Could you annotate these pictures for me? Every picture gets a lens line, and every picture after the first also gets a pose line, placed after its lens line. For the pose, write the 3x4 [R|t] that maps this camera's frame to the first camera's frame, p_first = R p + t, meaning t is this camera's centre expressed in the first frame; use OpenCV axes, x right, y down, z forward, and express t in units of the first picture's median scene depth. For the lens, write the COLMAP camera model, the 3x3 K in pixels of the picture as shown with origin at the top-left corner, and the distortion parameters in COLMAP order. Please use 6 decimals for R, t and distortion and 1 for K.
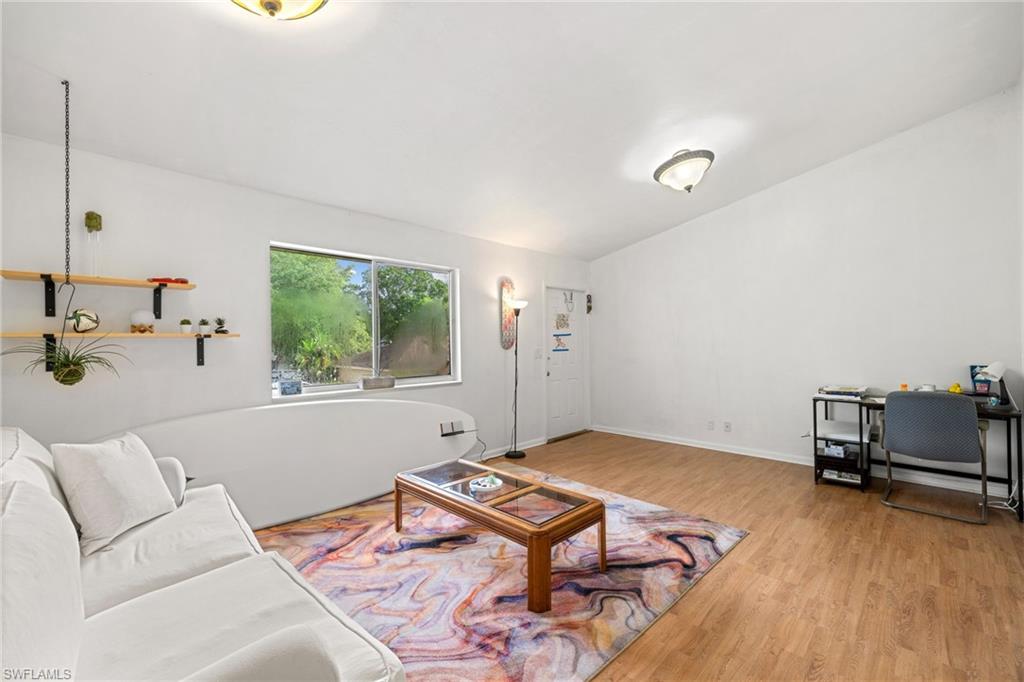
lens RADIAL K [[425.4, 0, 513.4], [0, 425.4, 341.8], [0, 0, 1]] dist [-0.000888, -0.000459]
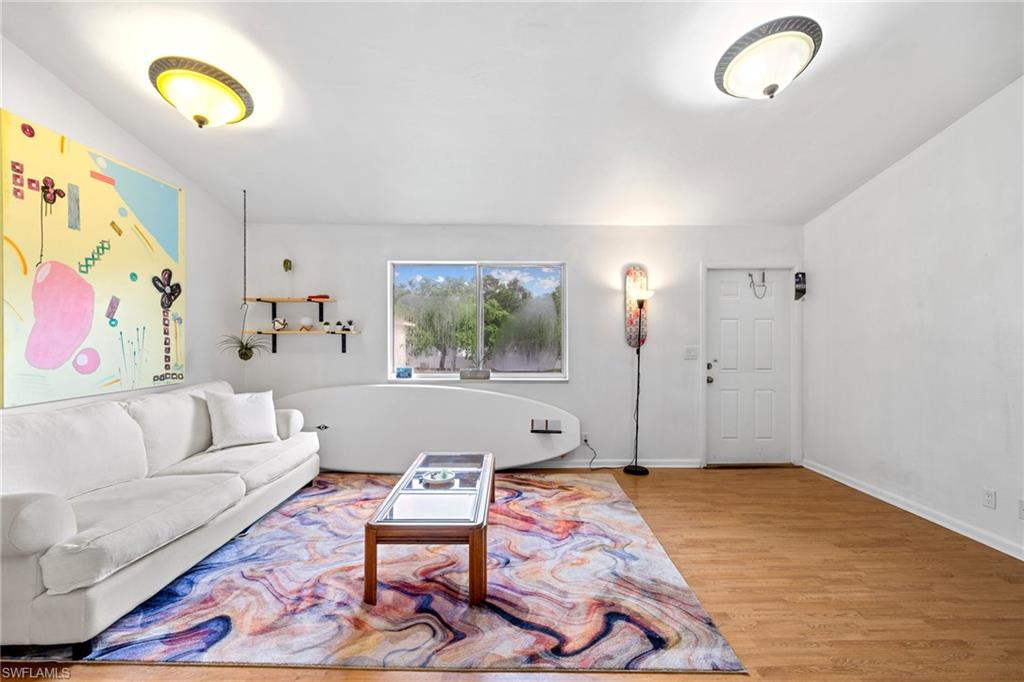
lens RADIAL K [[425.4, 0, 513.4], [0, 425.4, 341.8], [0, 0, 1]] dist [-0.000888, -0.000459]
pose [[0.711976, 0.014219, -0.702060, 0.528186], [-0.006926, 0.999889, 0.013228, -0.004280], [0.702169, -0.004556, 0.711995, 0.267992]]
